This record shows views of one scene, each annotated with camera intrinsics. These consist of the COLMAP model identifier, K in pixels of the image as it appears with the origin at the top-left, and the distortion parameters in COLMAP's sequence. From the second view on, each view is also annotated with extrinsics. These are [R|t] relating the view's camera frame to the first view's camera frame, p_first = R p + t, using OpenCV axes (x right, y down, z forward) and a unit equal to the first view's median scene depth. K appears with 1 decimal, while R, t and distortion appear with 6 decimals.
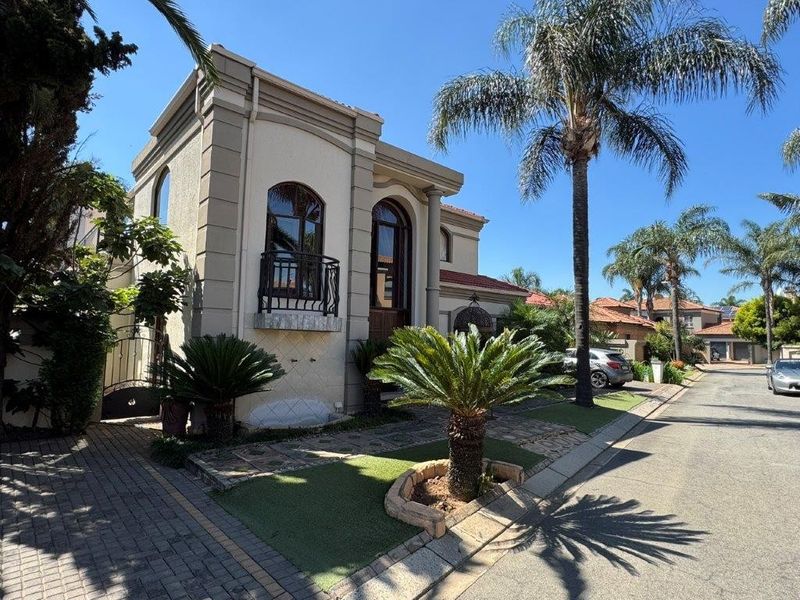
lens RADIAL K [[445.3, 0, 400.0], [0, 445.3, 300.0], [0, 0, 1]] dist [-0.001334, -0.000197]
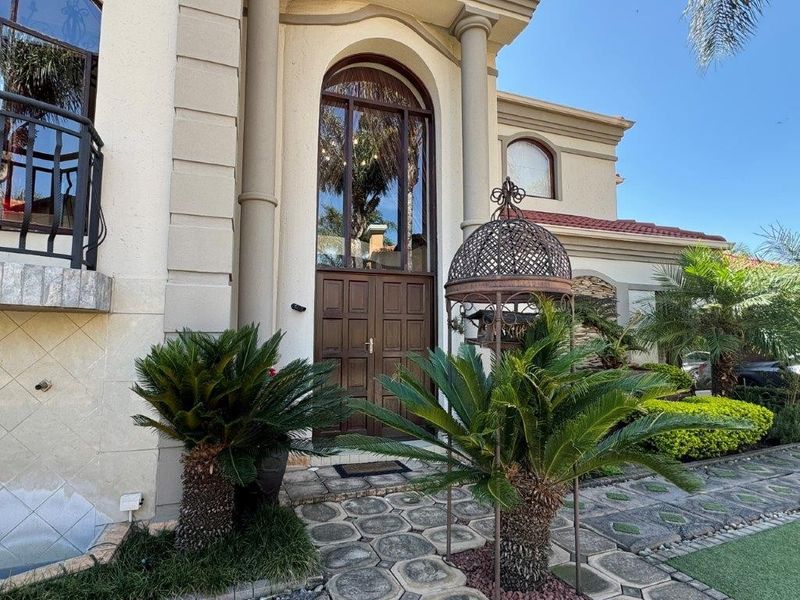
lens RADIAL K [[445.3, 0, 400.0], [0, 445.3, 300.0], [0, 0, 1]] dist [-0.001334, -0.000197]
pose [[0.932085, -0.050298, -0.358731, 0.218319], [0.046891, 0.998734, -0.018196, 0.078378], [0.359192, 0.000139, 0.933264, 0.713182]]
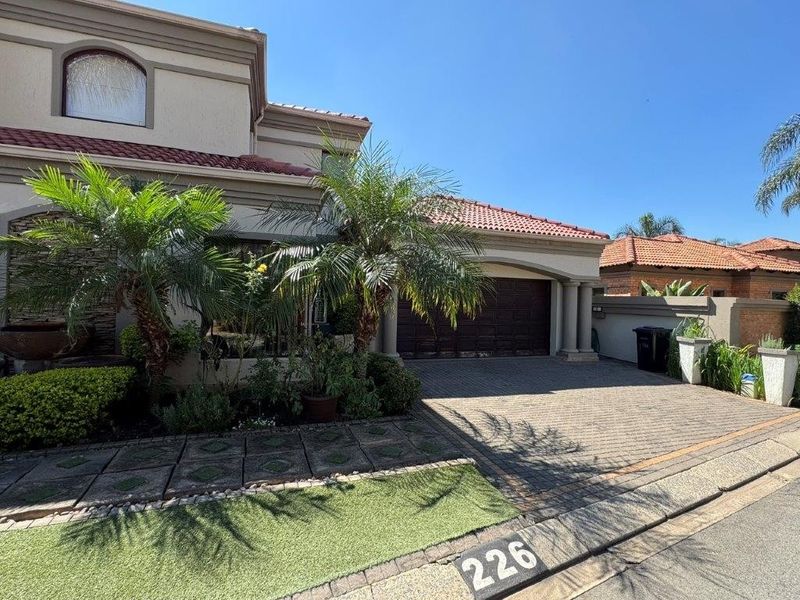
lens RADIAL K [[383.9, 0, 415.4], [0, 383.9, 300.3], [0, 0, 1]] dist [0.000432, -0.006086]
pose [[0.922247, -0.005793, -0.386559, 0.950614], [0.034593, 0.997113, 0.067587, 0.139524], [0.385051, -0.075704, 0.919785, 1.308433]]
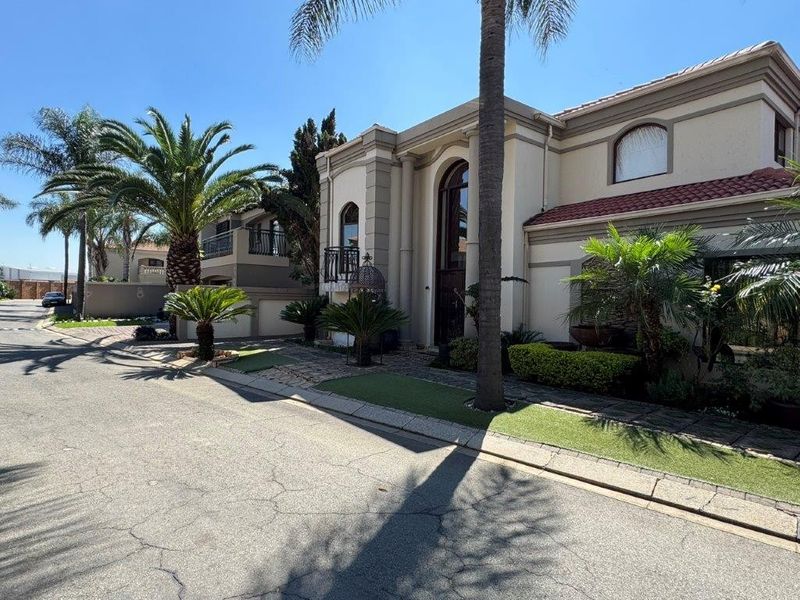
lens RADIAL K [[445.3, 0, 400.0], [0, 445.3, 300.0], [0, 0, 1]] dist [-0.001334, -0.000197]
pose [[-0.075173, -0.030004, -0.996719, 1.284758], [0.056876, 0.997791, -0.034326, 0.140315], [0.995547, -0.059270, -0.073300, 1.236882]]
